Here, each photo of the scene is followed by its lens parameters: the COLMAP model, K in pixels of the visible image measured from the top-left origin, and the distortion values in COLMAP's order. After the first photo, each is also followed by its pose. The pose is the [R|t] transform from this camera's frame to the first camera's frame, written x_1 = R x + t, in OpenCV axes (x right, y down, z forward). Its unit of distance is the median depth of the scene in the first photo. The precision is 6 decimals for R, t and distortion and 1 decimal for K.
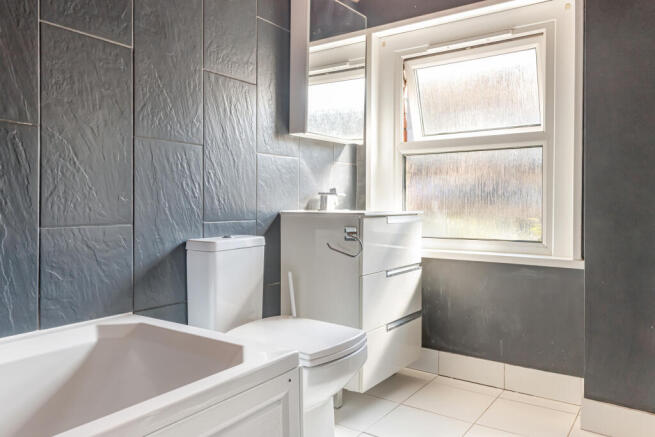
lens RADIAL K [[485.5, 0, 328.3], [0, 485.5, 214.1], [0, 0, 1]] dist [0.038713, -0.005558]
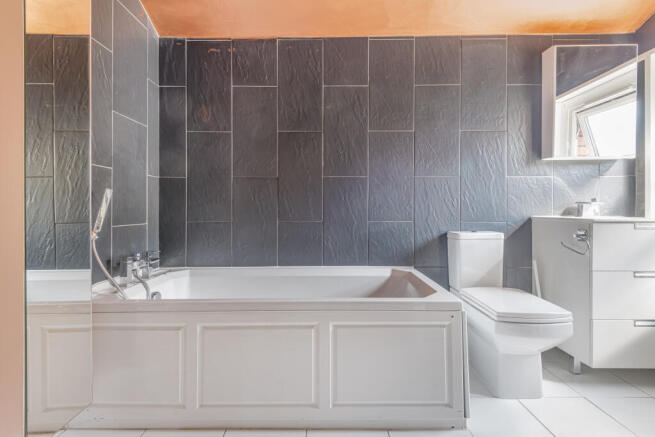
lens RADIAL K [[304.5, 0, 326.3], [0, 304.5, 215.7], [0, 0, 1]] dist [-0.002592, -0.001093]
pose [[0.558965, 0.017822, -0.829000, 0.322914], [-0.019284, 0.999778, 0.008490, -0.004012], [0.828967, 0.011241, 0.559184, 0.029874]]
